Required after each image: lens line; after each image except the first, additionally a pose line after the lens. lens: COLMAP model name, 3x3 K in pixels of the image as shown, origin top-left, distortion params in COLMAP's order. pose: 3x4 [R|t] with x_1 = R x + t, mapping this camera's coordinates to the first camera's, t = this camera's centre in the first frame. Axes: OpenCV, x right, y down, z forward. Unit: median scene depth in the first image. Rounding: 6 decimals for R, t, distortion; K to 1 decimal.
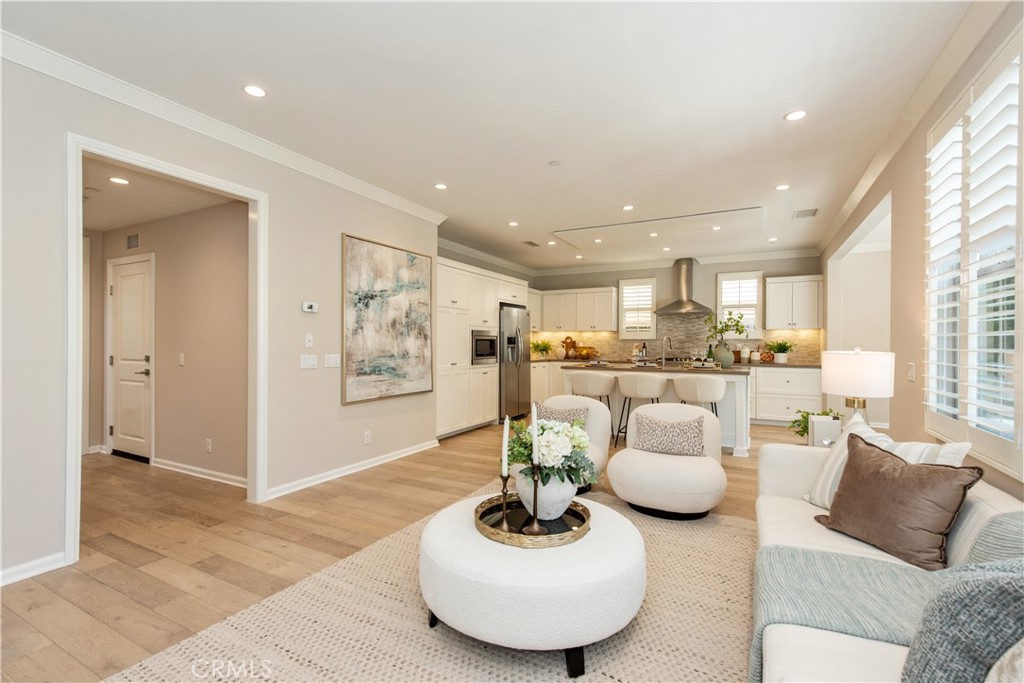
lens RADIAL K [[456.2, 0, 498.6], [0, 456.2, 343.2], [0, 0, 1]] dist [-0.000084, -0.000286]
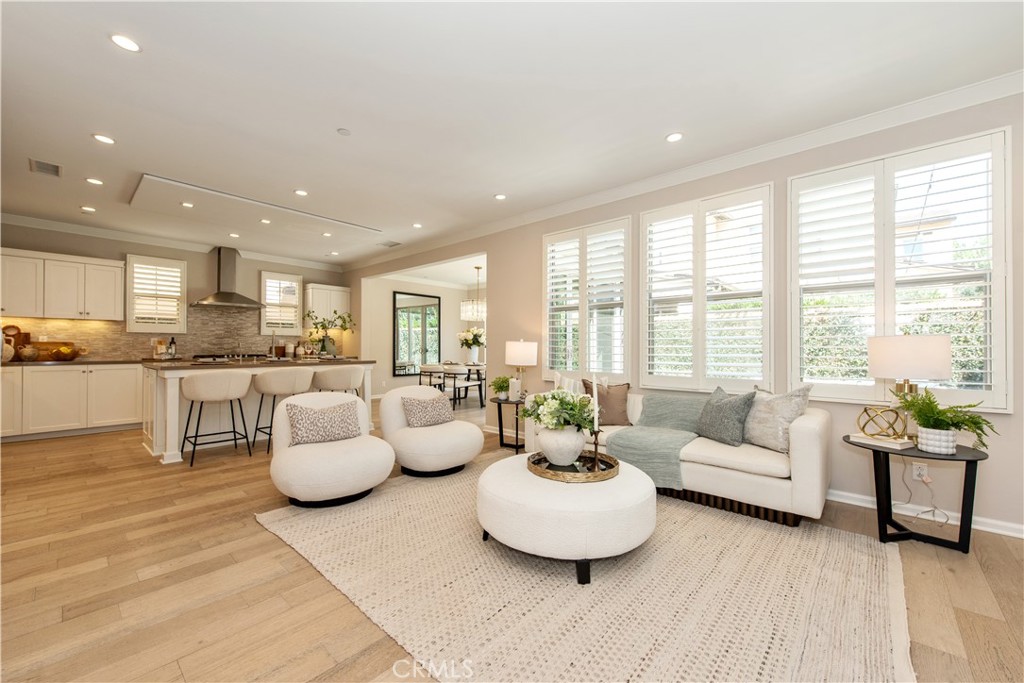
lens RADIAL K [[409.2, 0, 516.7], [0, 409.2, 343.7], [0, 0, 1]] dist [0.014712, -0.000896]
pose [[0.204087, 0.003278, 0.978947, -0.468530], [-0.002098, 0.999994, -0.002911, 0.018261], [-0.978950, -0.001460, 0.204093, 0.390145]]
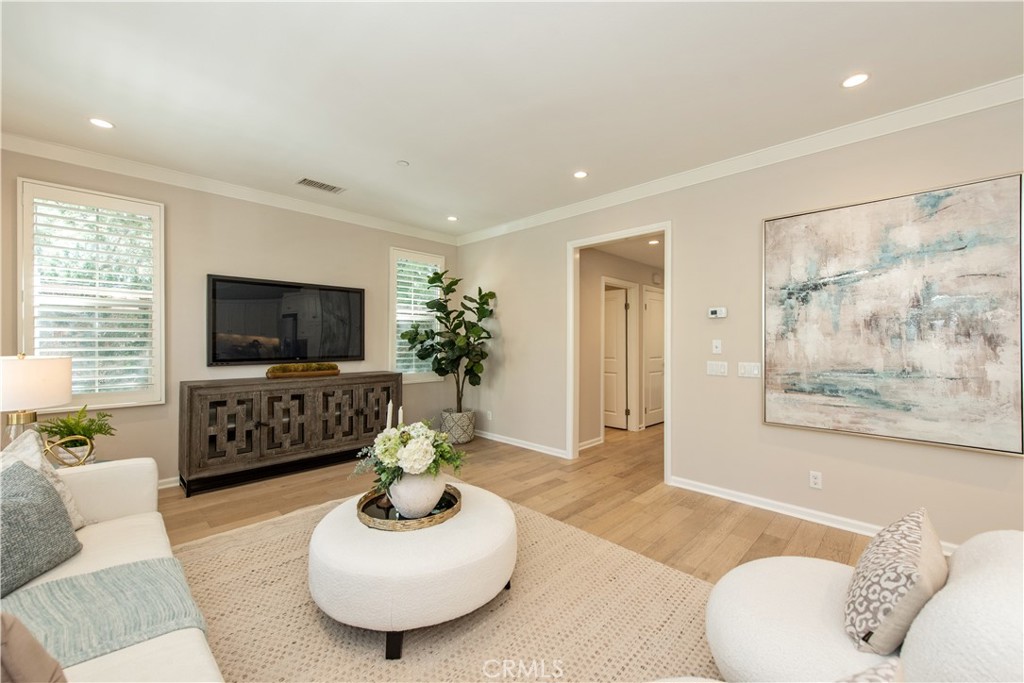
lens RADIAL K [[409.2, 0, 526.5], [0, 409.2, 338.2], [0, 0, 1]] dist [0.014712, -0.000896]
pose [[-0.254016, -0.009536, -0.967153, 0.430235], [-0.001241, 0.999954, -0.009533, -0.012236], [0.967199, -0.001222, -0.254016, 0.657291]]
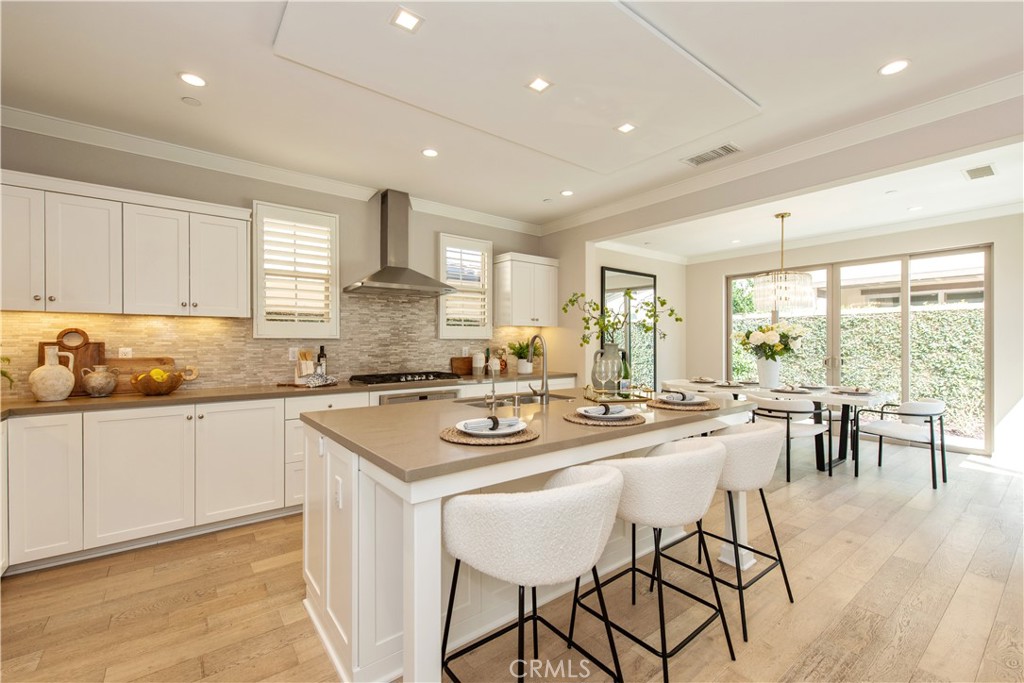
lens RADIAL K [[437.1, 0, 512.8], [0, 437.1, 342.0], [0, 0, 1]] dist [0.022719, -0.001736]
pose [[0.378265, -0.004720, 0.925686, -0.043767], [0.001952, 0.999989, 0.004302, -0.011227], [-0.925695, 0.000180, 0.378270, 1.057171]]
